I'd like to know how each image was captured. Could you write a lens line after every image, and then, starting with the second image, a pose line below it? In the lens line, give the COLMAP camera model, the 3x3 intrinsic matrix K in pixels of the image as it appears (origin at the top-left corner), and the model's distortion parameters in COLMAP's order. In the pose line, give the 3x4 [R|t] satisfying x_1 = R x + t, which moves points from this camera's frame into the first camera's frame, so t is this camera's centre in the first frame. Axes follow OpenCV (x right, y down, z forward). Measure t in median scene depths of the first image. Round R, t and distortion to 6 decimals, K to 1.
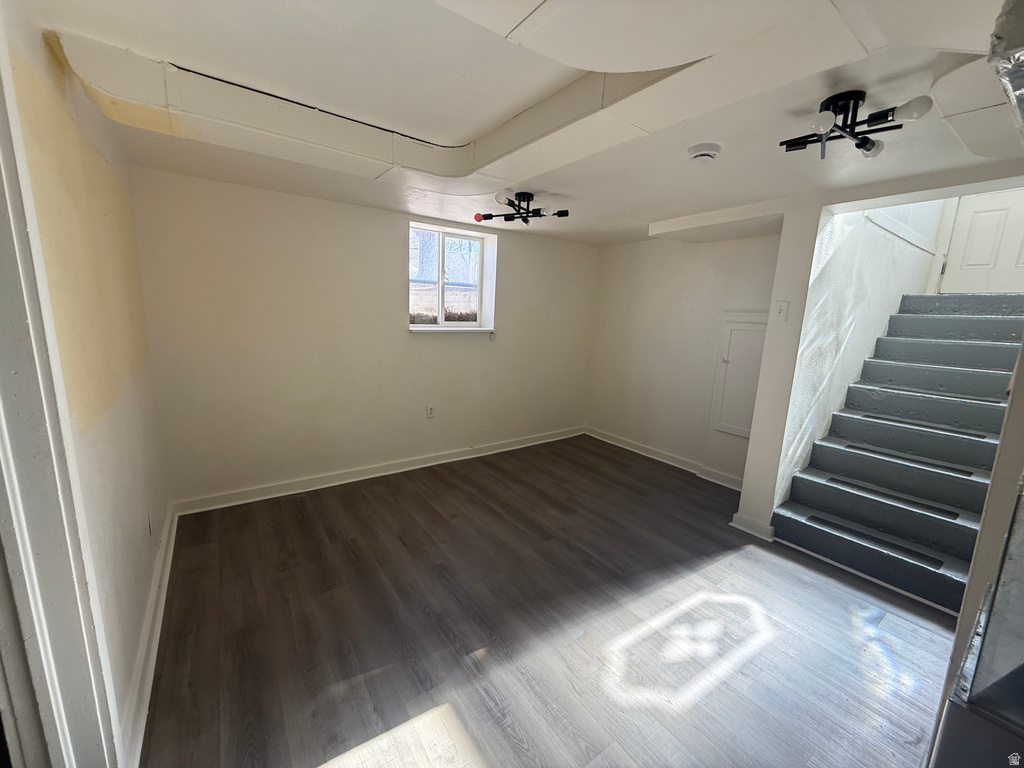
lens RADIAL K [[407.5, 0, 510.3], [0, 407.5, 383.0], [0, 0, 1]] dist [-0.000668, -0.000135]
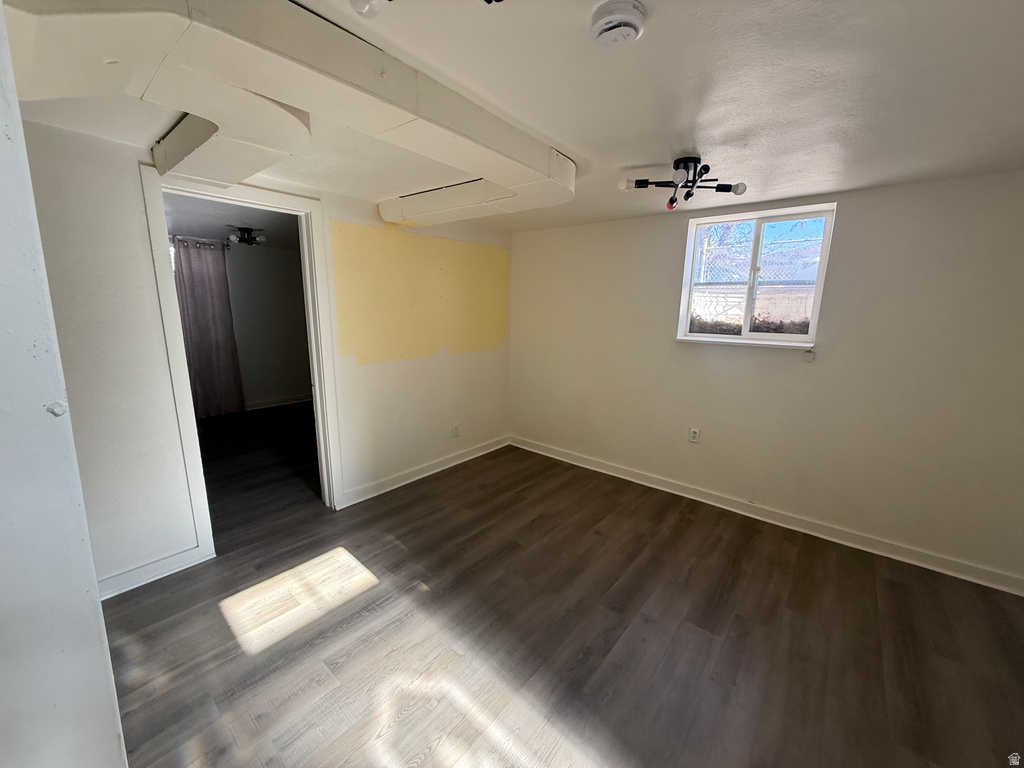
lens RADIAL K [[407.5, 0, 510.3], [0, 407.5, 383.0], [0, 0, 1]] dist [-0.000668, -0.000135]
pose [[0.256704, 0.148796, -0.954967, 0.693576], [-0.178127, 0.978435, 0.104571, -0.079962], [0.949934, 0.143262, 0.277673, 0.519430]]
